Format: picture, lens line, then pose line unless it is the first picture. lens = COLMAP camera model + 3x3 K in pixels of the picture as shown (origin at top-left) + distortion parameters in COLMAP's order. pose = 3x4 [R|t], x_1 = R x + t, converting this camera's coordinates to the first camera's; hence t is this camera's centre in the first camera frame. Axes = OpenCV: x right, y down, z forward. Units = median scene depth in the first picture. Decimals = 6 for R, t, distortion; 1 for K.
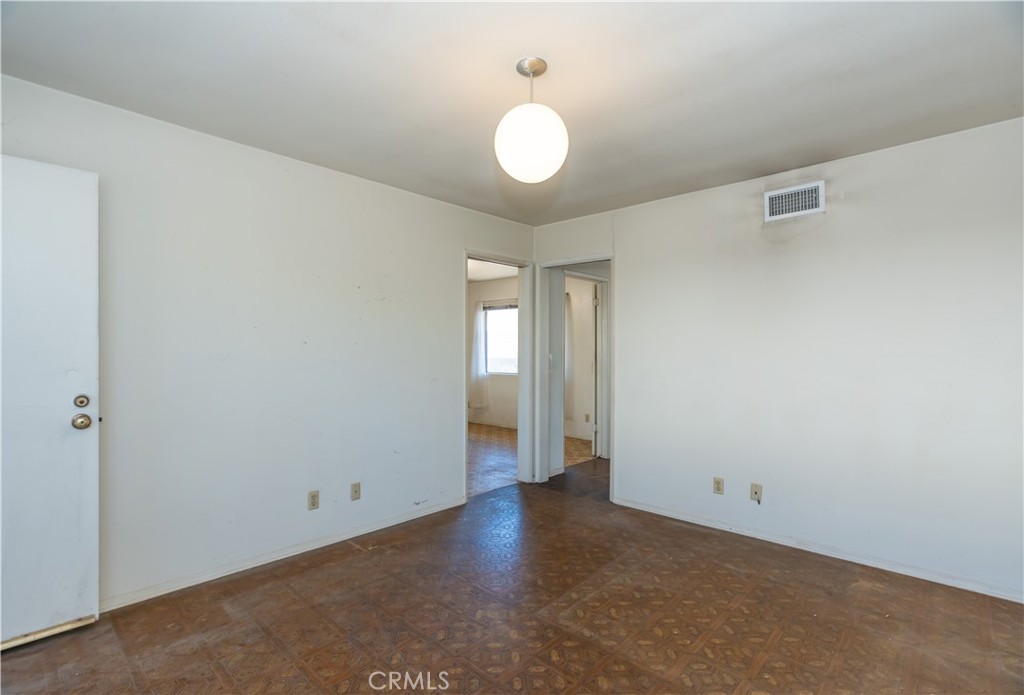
lens RADIAL K [[489.1, 0, 509.9], [0, 489.1, 344.4], [0, 0, 1]] dist [-0.003241, 0.001743]
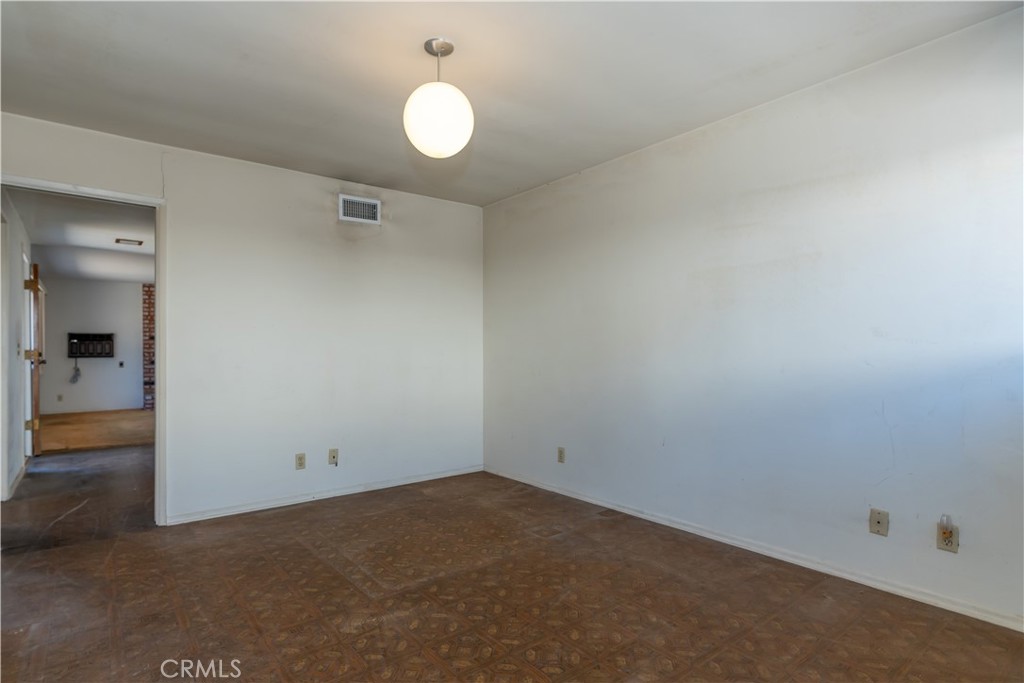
lens RADIAL K [[534.7, 0, 504.3], [0, 534.7, 346.7], [0, 0, 1]] dist [-0.003970, 0.000078]
pose [[0.146300, 0.001624, 0.989239, -0.859865], [-0.011437, 0.999935, 0.000049, 0.056574], [-0.989174, -0.011321, 0.146309, 0.559642]]
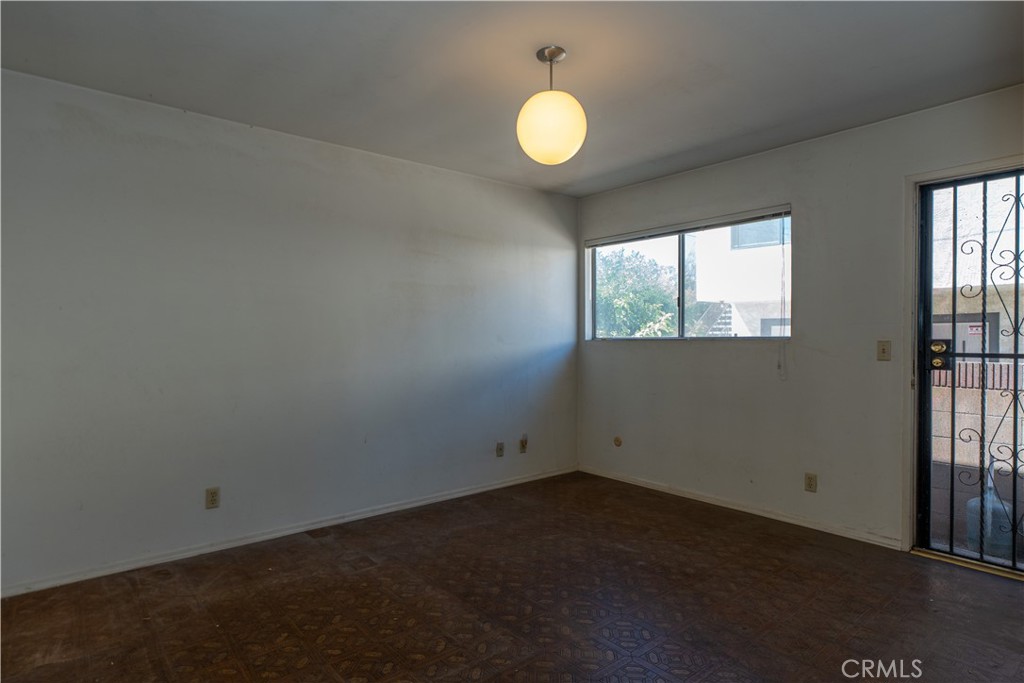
lens RADIAL K [[545.4, 0, 509.6], [0, 545.4, 341.1], [0, 0, 1]] dist [-0.005107, 0.001720]
pose [[-0.993428, -0.003781, 0.114400, -0.001741], [-0.005372, 0.999893, -0.013605, 0.052125], [-0.114336, -0.014130, -0.993342, 1.751422]]
